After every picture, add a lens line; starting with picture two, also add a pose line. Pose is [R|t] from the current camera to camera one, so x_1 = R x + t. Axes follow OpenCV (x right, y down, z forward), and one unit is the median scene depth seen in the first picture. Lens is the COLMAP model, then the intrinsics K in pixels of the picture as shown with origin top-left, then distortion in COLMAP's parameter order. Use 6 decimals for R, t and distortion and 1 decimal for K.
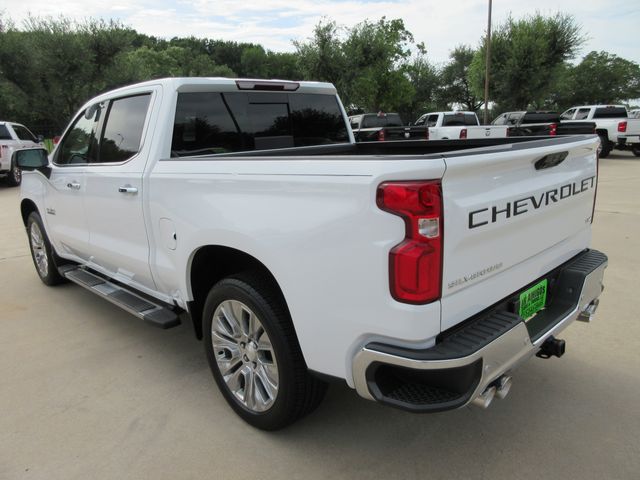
lens RADIAL K [[479.9, 0, 320.0], [0, 479.9, 240.0], [0, 0, 1]] dist [-0.003985, 0.008245]
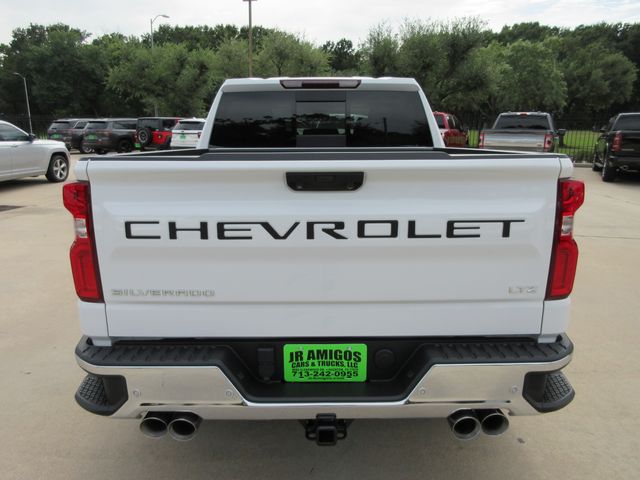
lens RADIAL K [[479.9, 0, 320.0], [0, 479.9, 240.0], [0, 0, 1]] dist [-0.003985, 0.008245]
pose [[0.726186, 0.191341, -0.660335, 0.581492], [-0.184180, 0.979526, 0.081284, -0.080245], [0.662369, 0.062593, 0.746559, 0.263327]]
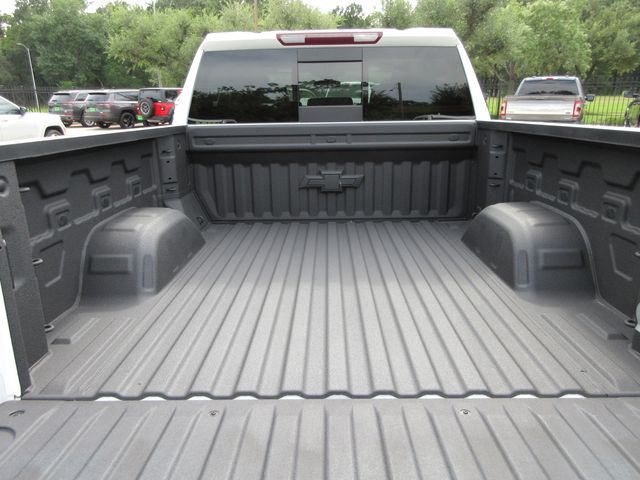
lens RADIAL K [[479.9, 0, 320.0], [0, 479.9, 240.0], [0, 0, 1]] dist [-0.003985, 0.008245]
pose [[0.713071, 0.226301, -0.663564, 0.436165], [-0.174589, 0.973974, 0.144549, -0.111330], [0.679006, 0.012777, 0.734022, 0.415182]]
